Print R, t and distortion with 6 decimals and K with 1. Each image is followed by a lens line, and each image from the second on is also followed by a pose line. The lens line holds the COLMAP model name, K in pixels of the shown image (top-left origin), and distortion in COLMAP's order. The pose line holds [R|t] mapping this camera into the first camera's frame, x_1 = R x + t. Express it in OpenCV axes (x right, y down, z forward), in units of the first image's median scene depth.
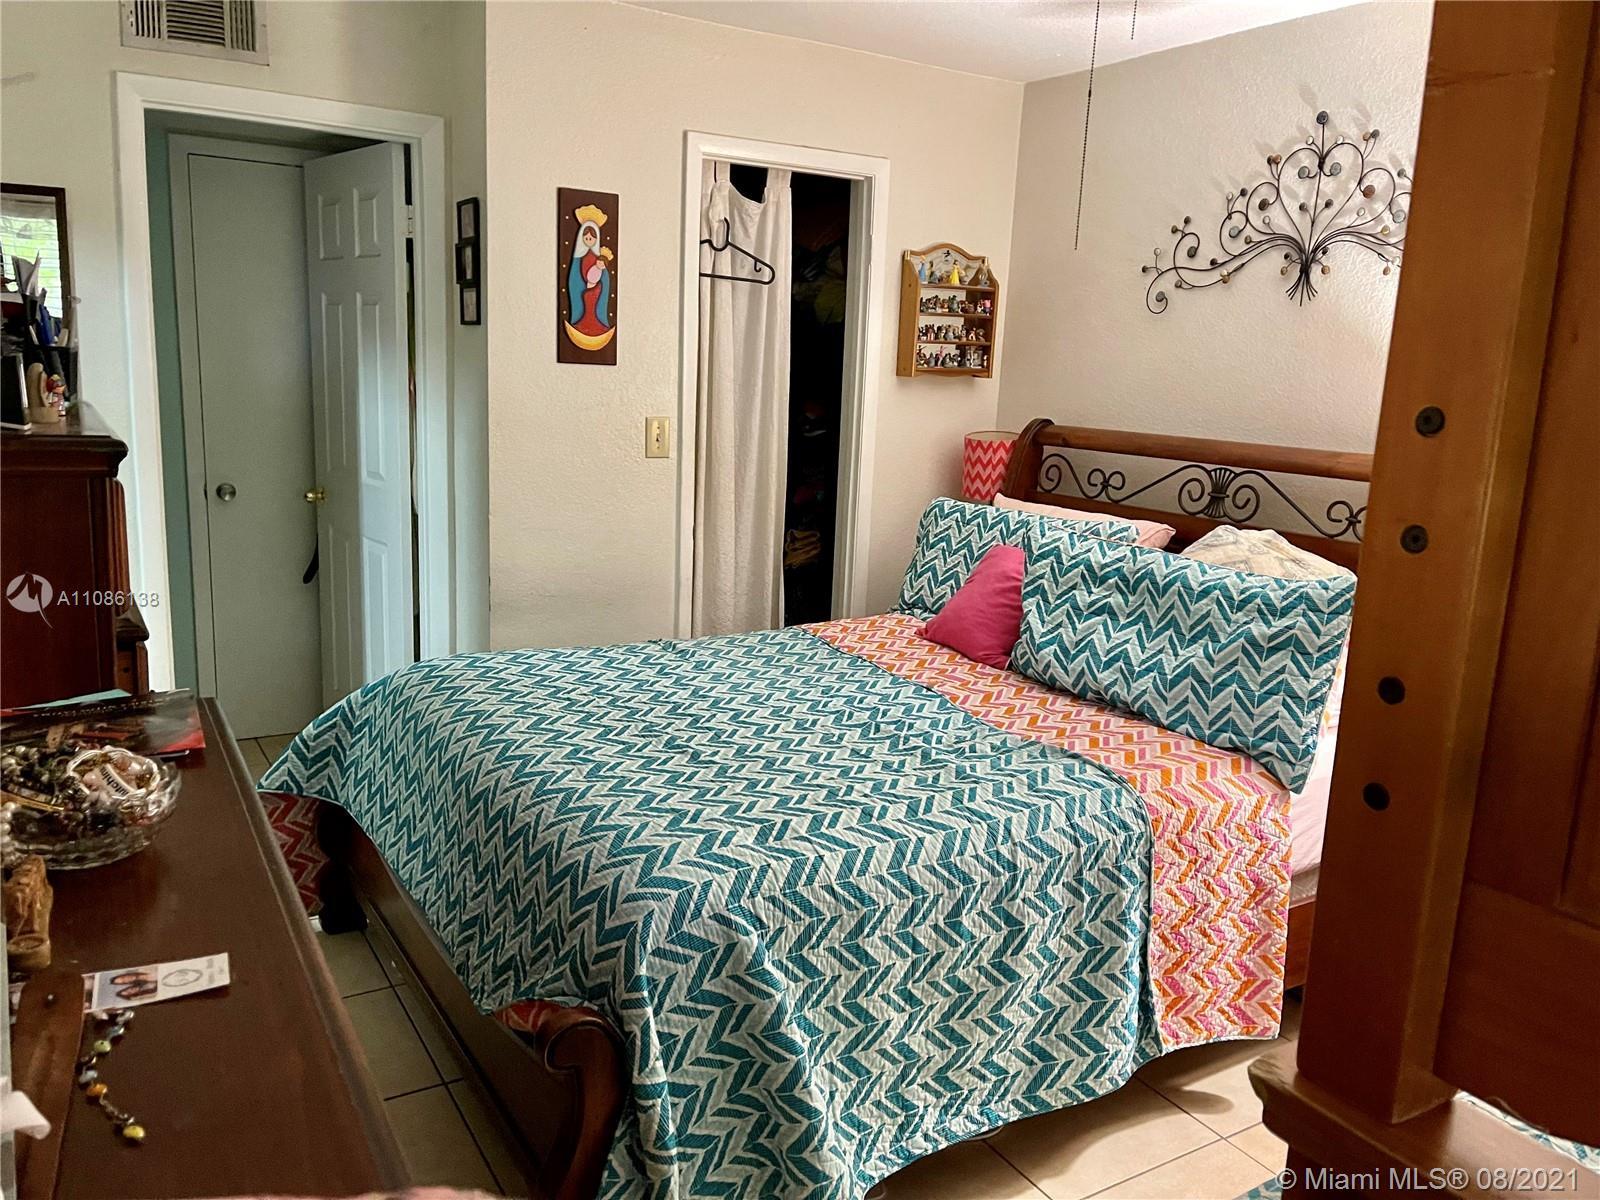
lens RADIAL K [[1216.0, 0, 800.8], [0, 1216.0, 591.9], [0, 0, 1]] dist [0.017226, -0.009474]
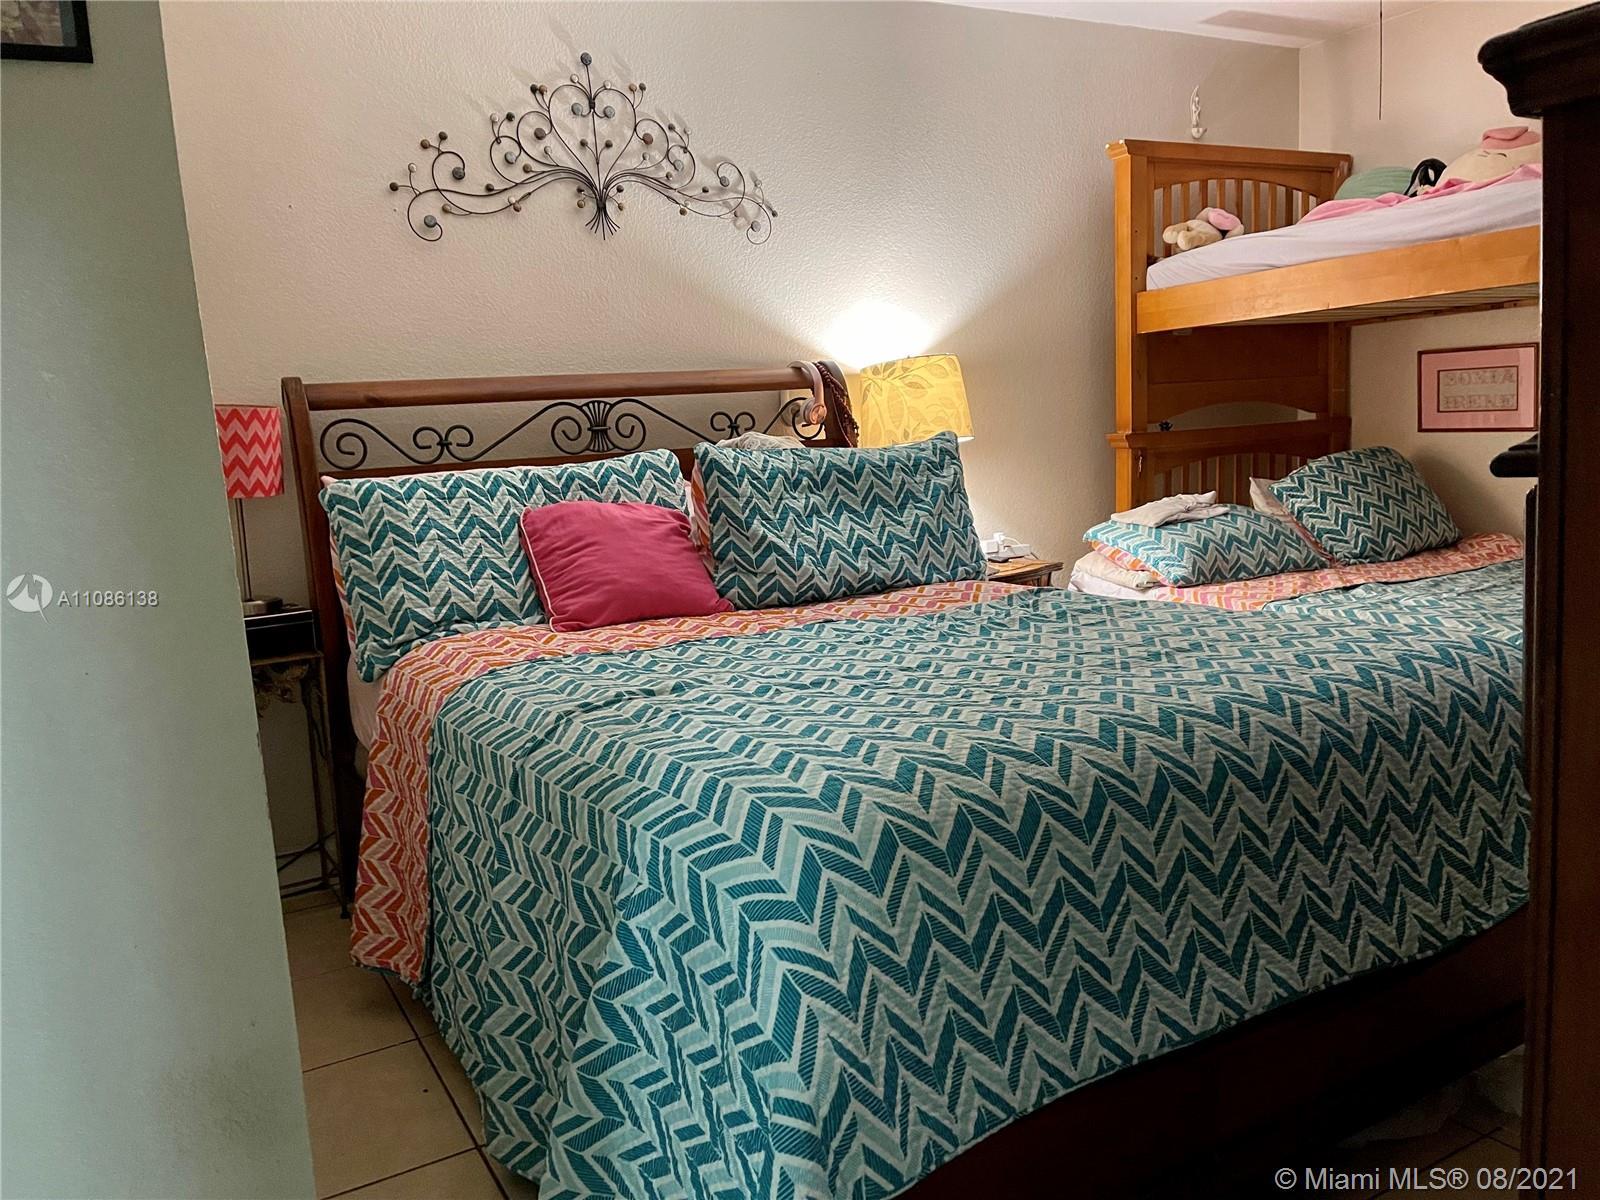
lens RADIAL K [[1216.0, 0, 799.1], [0, 1216.0, 601.2], [0, 0, 1]] dist [0.017226, -0.009474]
pose [[0.012425, -0.185527, 0.982561, -0.653673], [0.248492, 0.952383, 0.176687, -0.081912], [-0.968554, 0.241963, 0.057935, 0.837285]]
